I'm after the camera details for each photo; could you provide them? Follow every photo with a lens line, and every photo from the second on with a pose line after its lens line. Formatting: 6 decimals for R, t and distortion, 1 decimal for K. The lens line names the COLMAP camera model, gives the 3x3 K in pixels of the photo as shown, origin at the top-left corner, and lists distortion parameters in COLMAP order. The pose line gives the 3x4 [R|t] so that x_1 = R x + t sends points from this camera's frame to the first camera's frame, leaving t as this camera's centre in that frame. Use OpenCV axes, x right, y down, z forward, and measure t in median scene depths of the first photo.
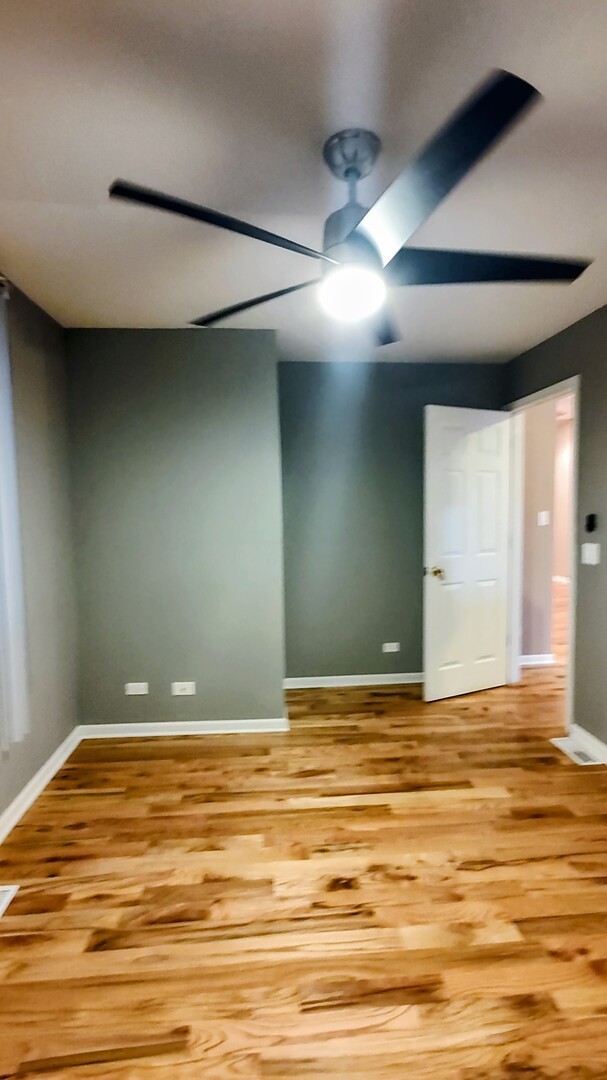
lens RADIAL K [[449.5, 0, 303.5], [0, 449.5, 540.0], [0, 0, 1]] dist [-0.000842, -0.000356]
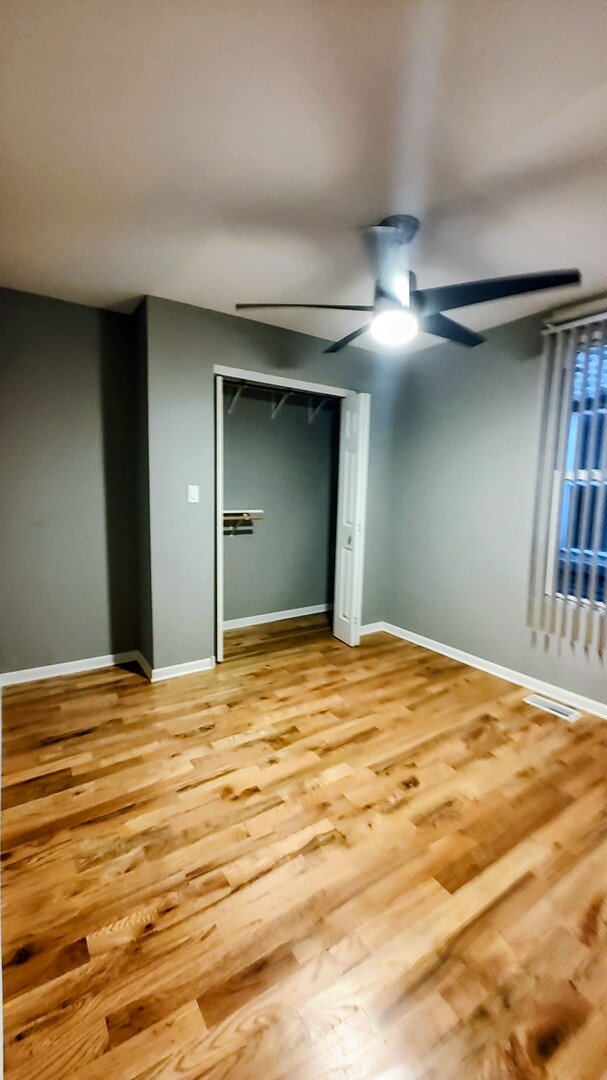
lens RADIAL K [[449.5, 0, 303.5], [0, 449.5, 540.0], [0, 0, 1]] dist [-0.000842, -0.000356]
pose [[-0.865578, 0.057355, -0.497478, 0.867548], [-0.045840, 0.980174, 0.192764, -0.091271], [0.498671, 0.189657, -0.845788, 1.690879]]
